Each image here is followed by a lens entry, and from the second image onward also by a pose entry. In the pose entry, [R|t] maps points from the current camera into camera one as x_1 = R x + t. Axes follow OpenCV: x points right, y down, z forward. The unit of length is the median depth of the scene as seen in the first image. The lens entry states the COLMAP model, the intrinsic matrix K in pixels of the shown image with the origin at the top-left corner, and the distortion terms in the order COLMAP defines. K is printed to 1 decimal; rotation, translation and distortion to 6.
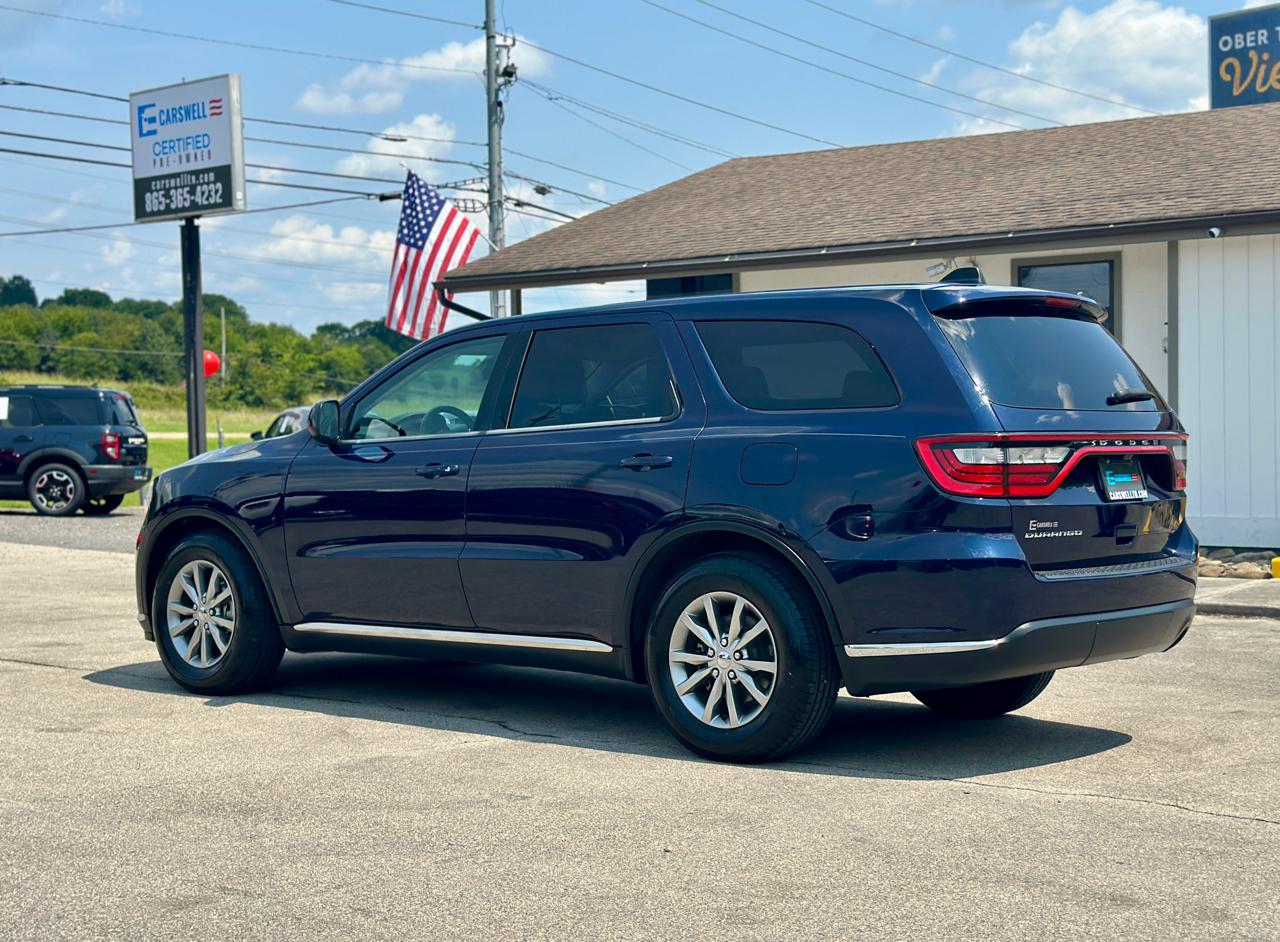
lens RADIAL K [[2107.4, 0, 638.6], [0, 2107.4, 467.4], [0, 0, 1]] dist [0.144310, 0.000000]
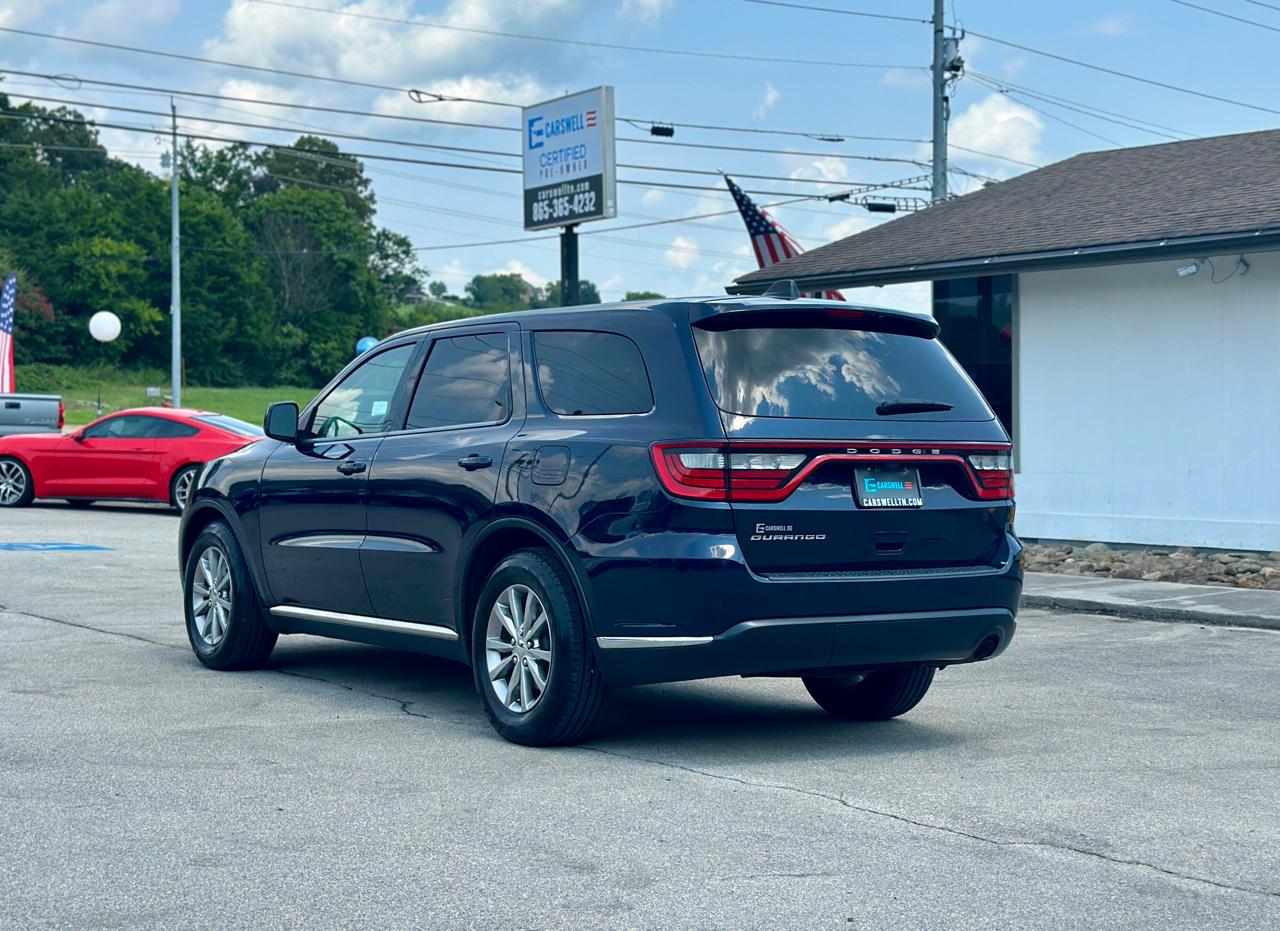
lens RADIAL K [[2219.4, 0, 641.8], [0, 2219.4, 468.6], [0, 0, 1]] dist [0.091865, 0.000000]
pose [[0.954219, 0.016582, -0.298649, 0.147361], [-0.017253, 0.999851, 0.000391, -0.000479], [0.298611, 0.004779, 0.954363, -0.020063]]
